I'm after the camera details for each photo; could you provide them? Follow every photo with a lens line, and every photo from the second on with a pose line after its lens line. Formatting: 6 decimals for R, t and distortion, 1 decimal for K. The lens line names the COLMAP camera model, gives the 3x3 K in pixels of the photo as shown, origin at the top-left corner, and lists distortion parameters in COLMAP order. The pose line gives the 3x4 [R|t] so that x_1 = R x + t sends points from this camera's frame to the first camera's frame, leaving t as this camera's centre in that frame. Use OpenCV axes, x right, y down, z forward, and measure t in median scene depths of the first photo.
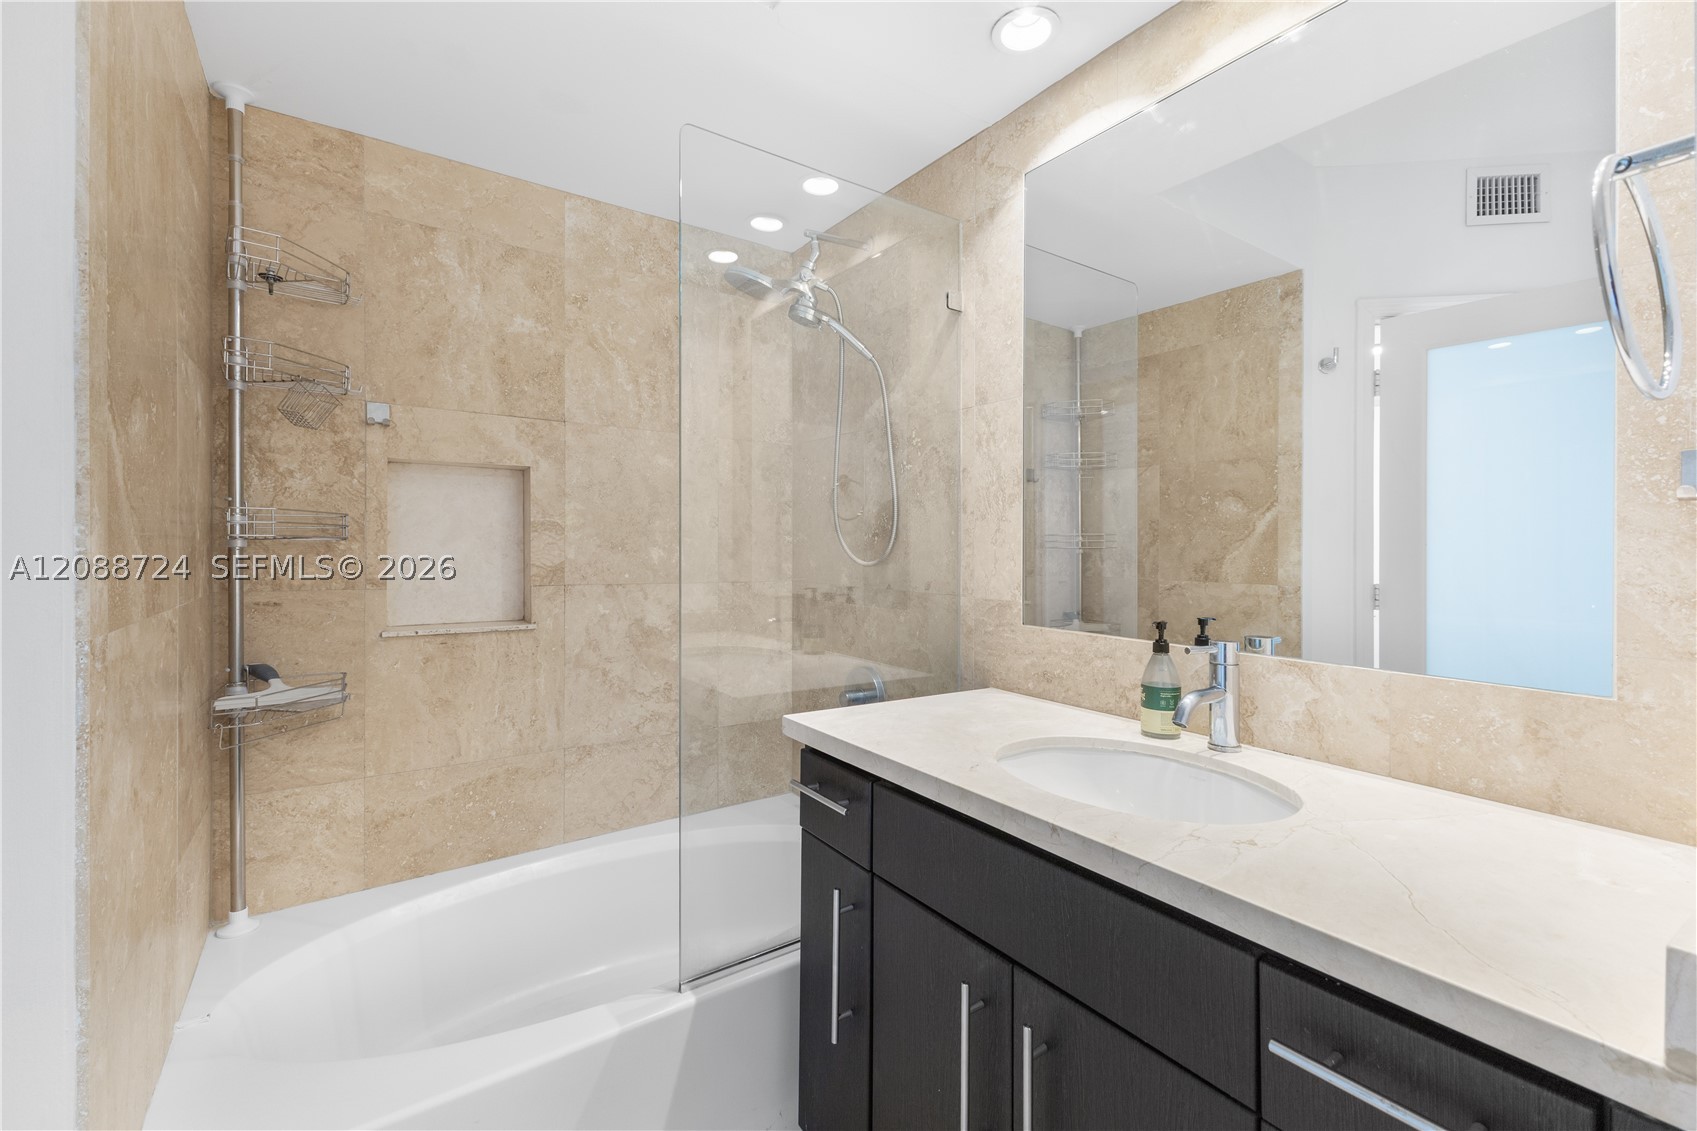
lens RADIAL K [[733.9, 0, 854.9], [0, 733.9, 550.3], [0, 0, 1]] dist [0.018096, -0.005984]
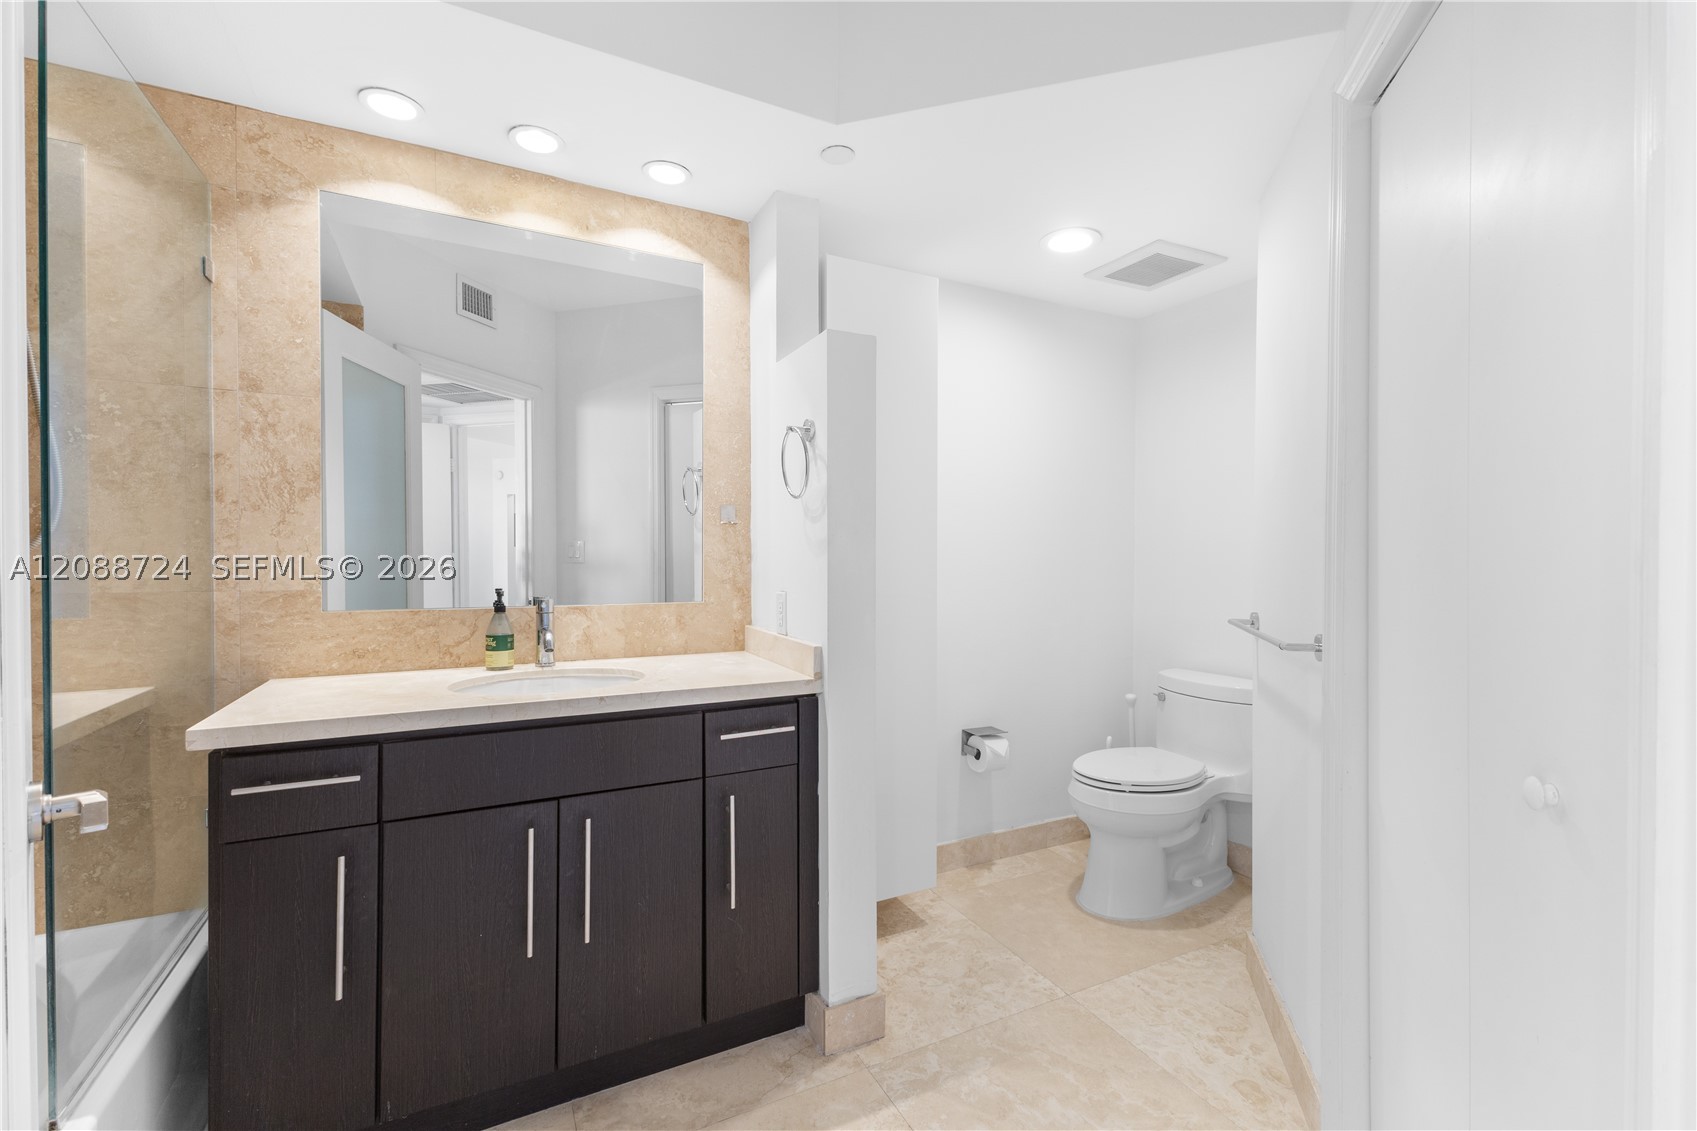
lens RADIAL K [[733.9, 0, 860.5], [0, 733.9, 557.7], [0, 0, 1]] dist [0.018096, -0.005984]
pose [[0.137733, -0.016604, 0.990330, -0.742618], [0.000659, 0.999861, 0.016672, 0.005638], [-0.990469, -0.001644, 0.137725, 0.074645]]
